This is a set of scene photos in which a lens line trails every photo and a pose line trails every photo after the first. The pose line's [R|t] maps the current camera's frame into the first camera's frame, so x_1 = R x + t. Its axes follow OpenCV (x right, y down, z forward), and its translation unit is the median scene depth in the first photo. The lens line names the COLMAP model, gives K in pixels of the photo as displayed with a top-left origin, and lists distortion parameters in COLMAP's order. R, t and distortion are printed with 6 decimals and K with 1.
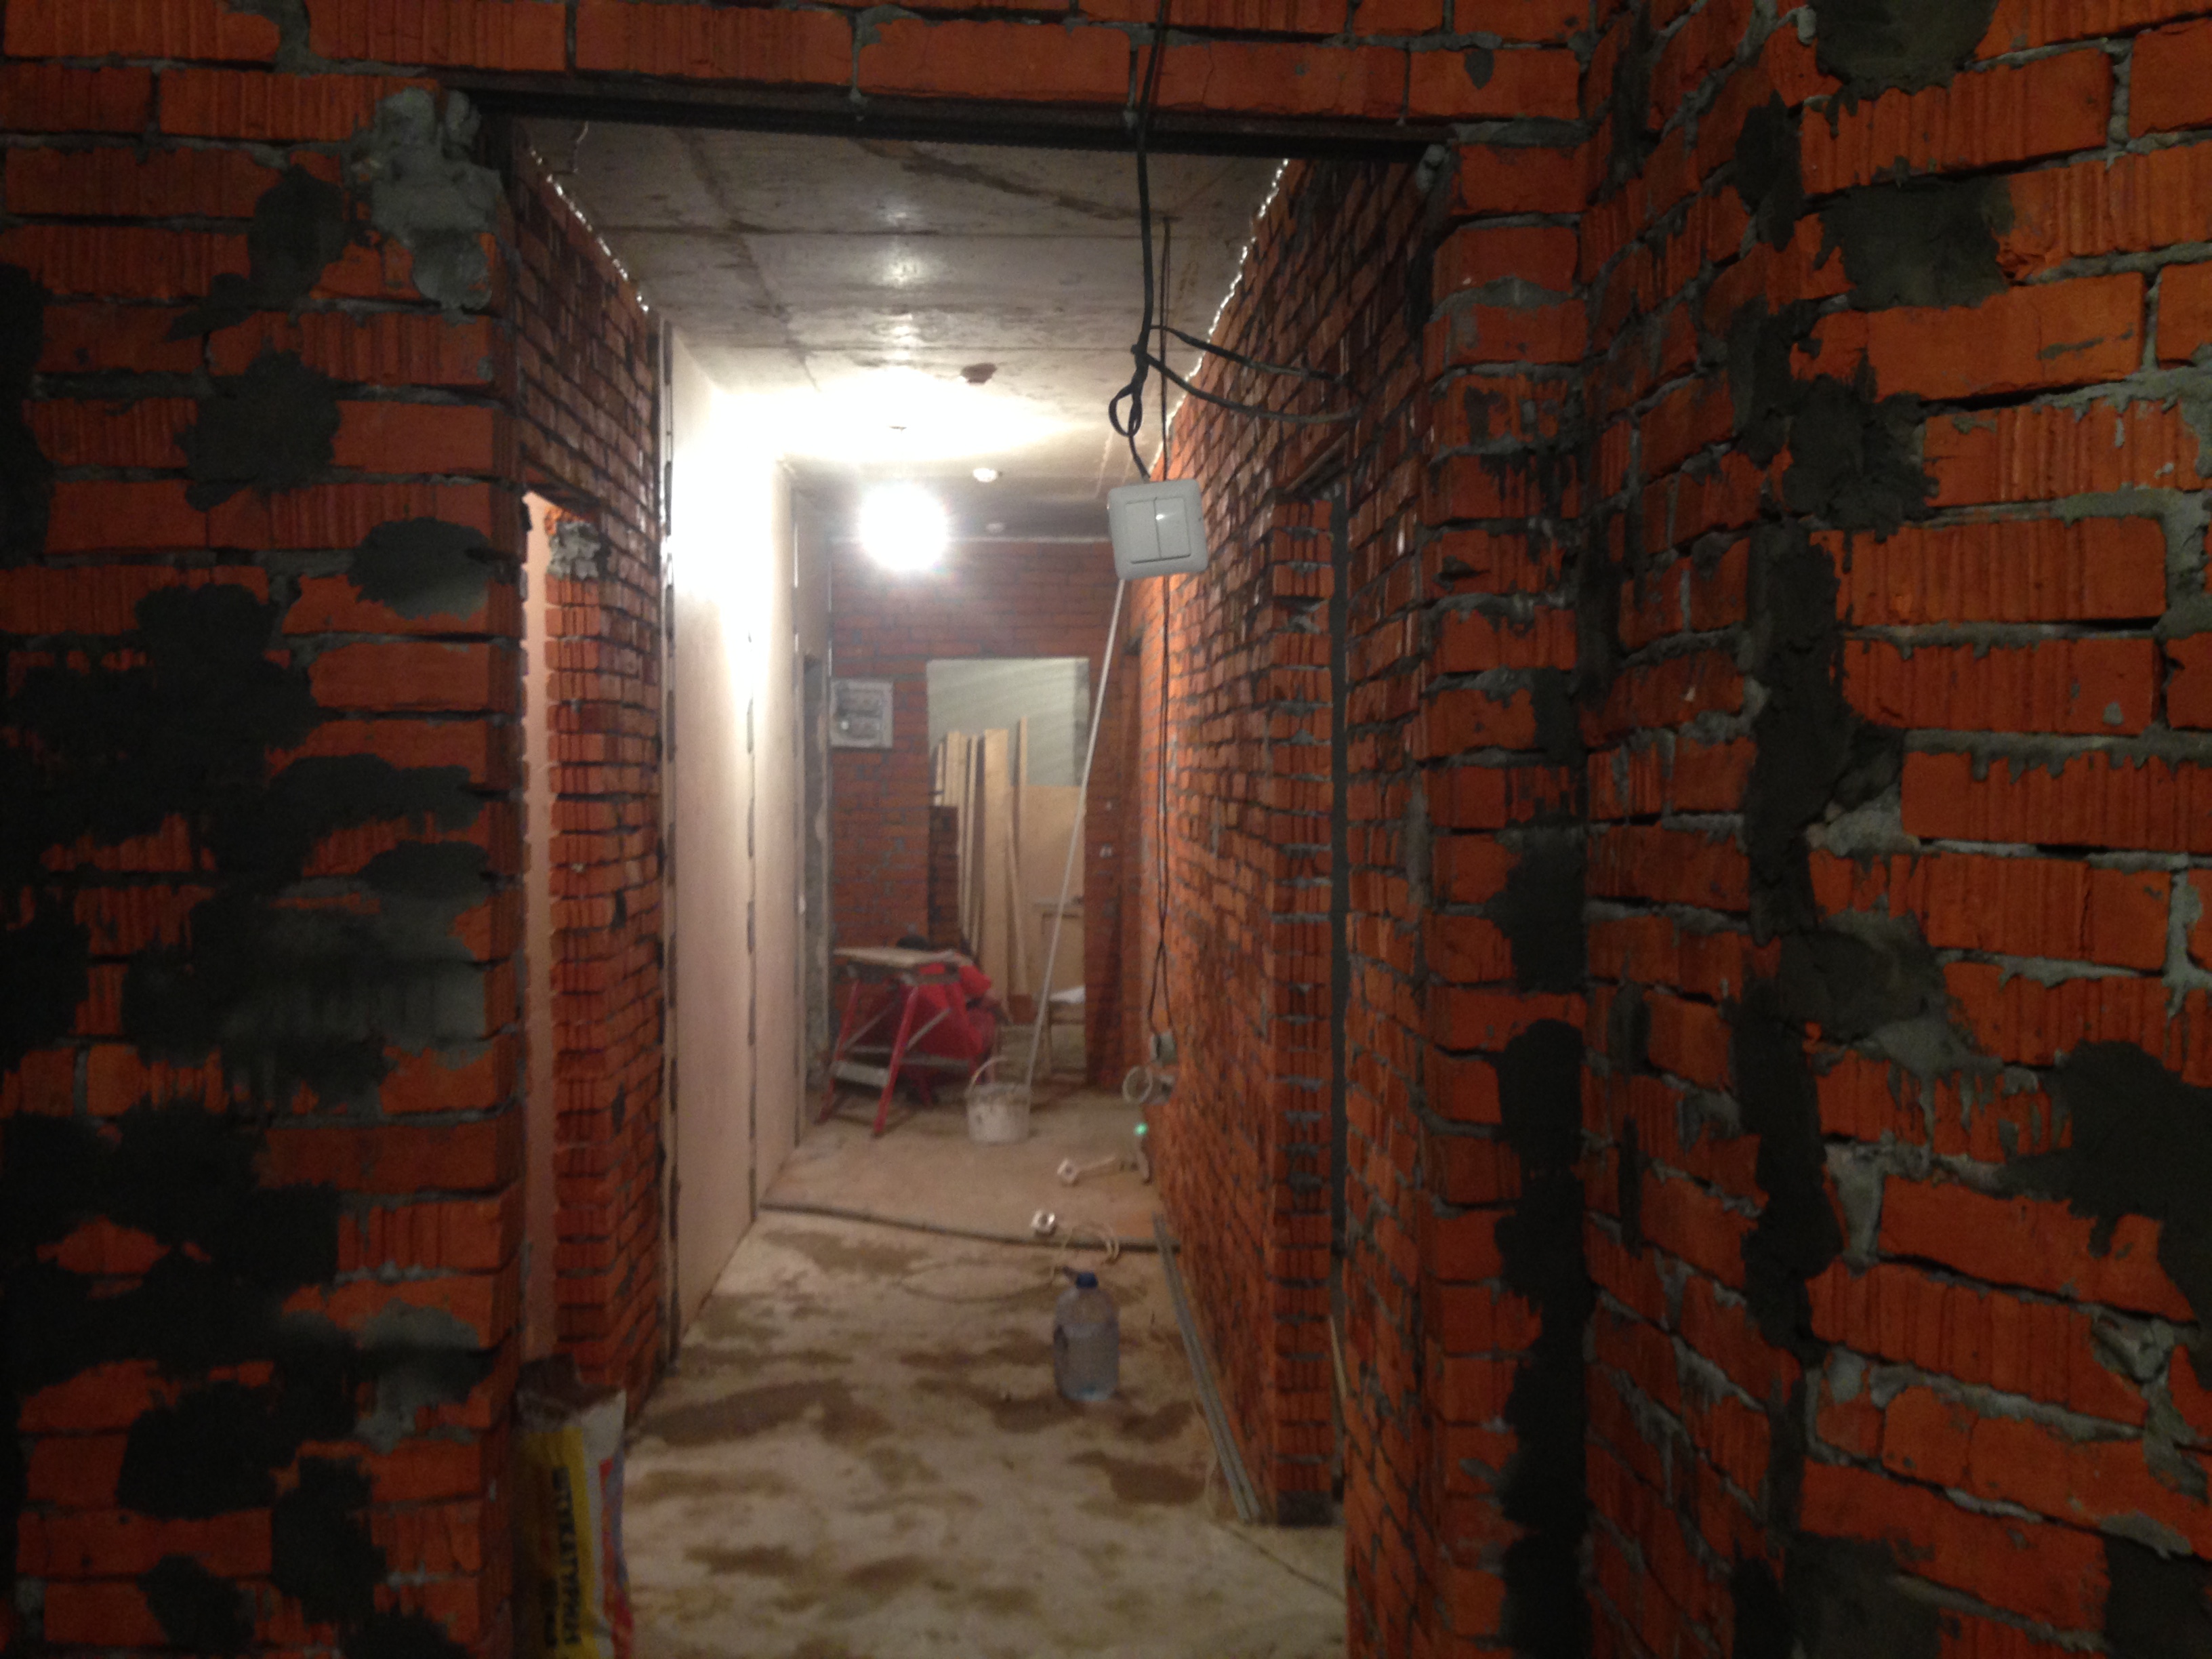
lens RADIAL K [[2114.6, 0, 1106.0], [0, 2114.6, 829.5], [0, 0, 1]] dist [-0.005505, 0.425741]
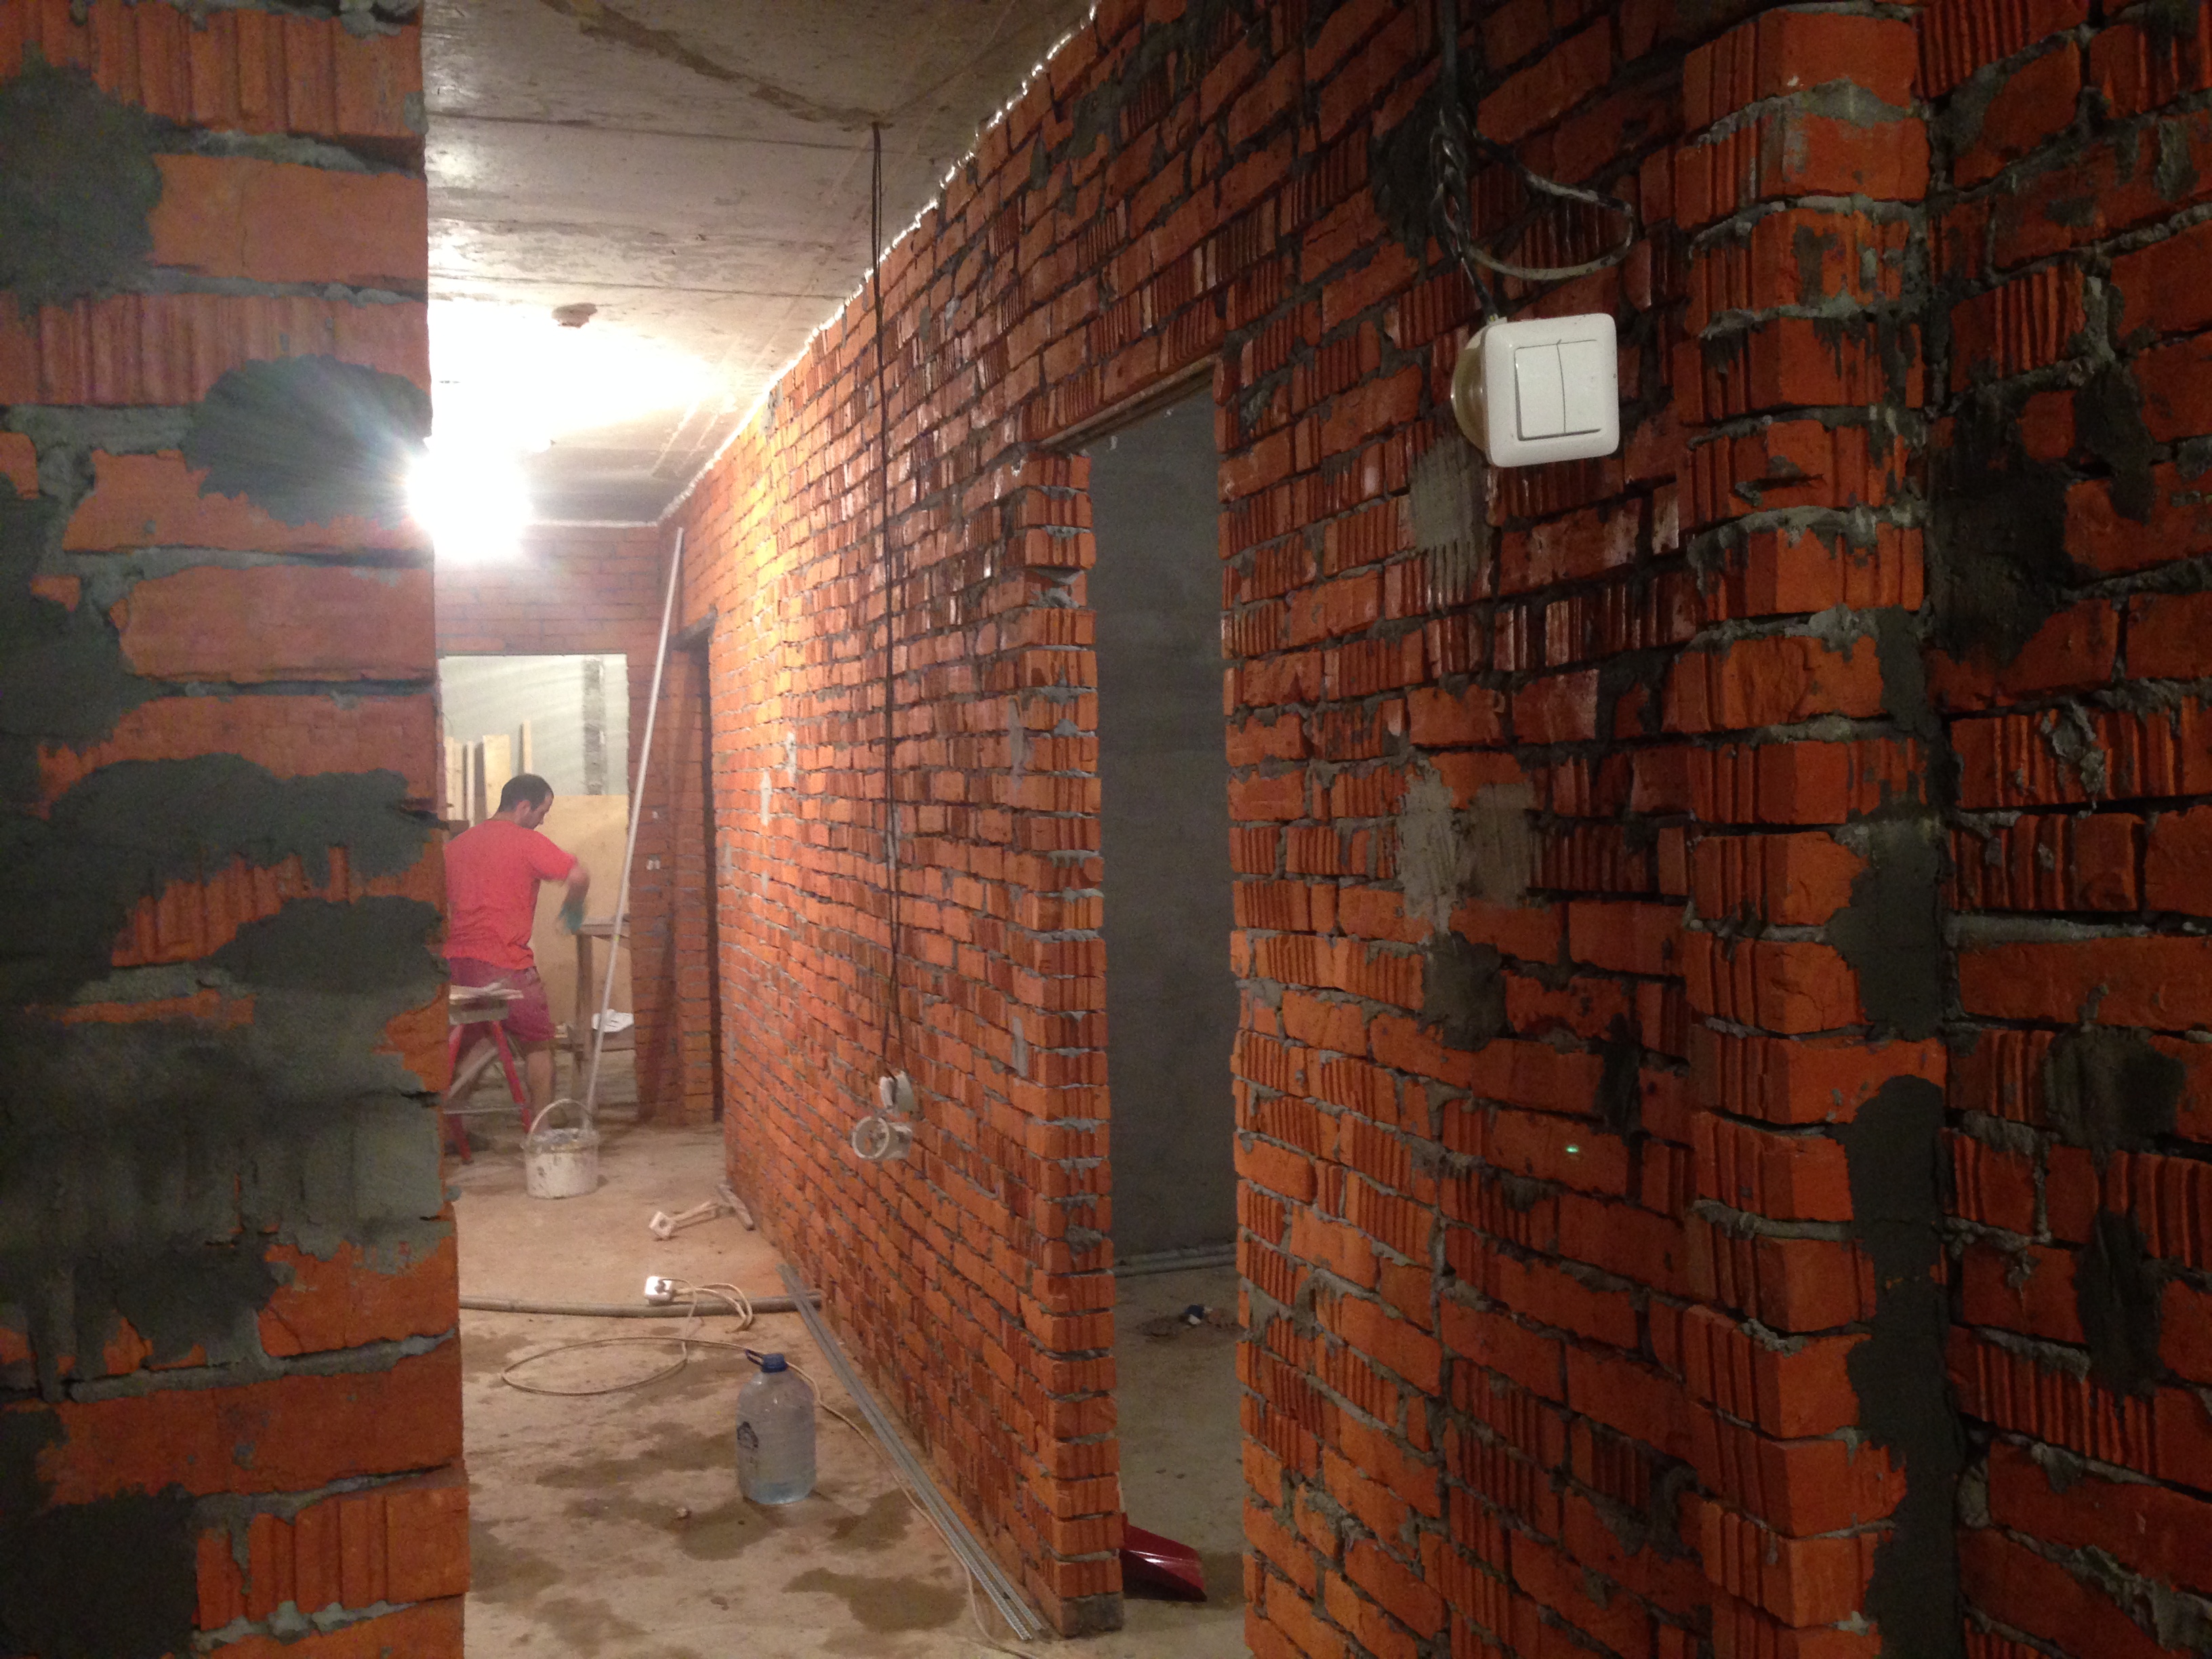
lens RADIAL K [[2071.5, 0, 1106.0], [0, 2071.5, 829.5], [0, 0, 1]] dist [0.082773, -0.115288]
pose [[0.961348, -0.030508, 0.273641, -0.126091], [0.030741, 0.999521, 0.003435, -0.004230], [-0.273615, 0.005110, 0.961826, 0.173534]]
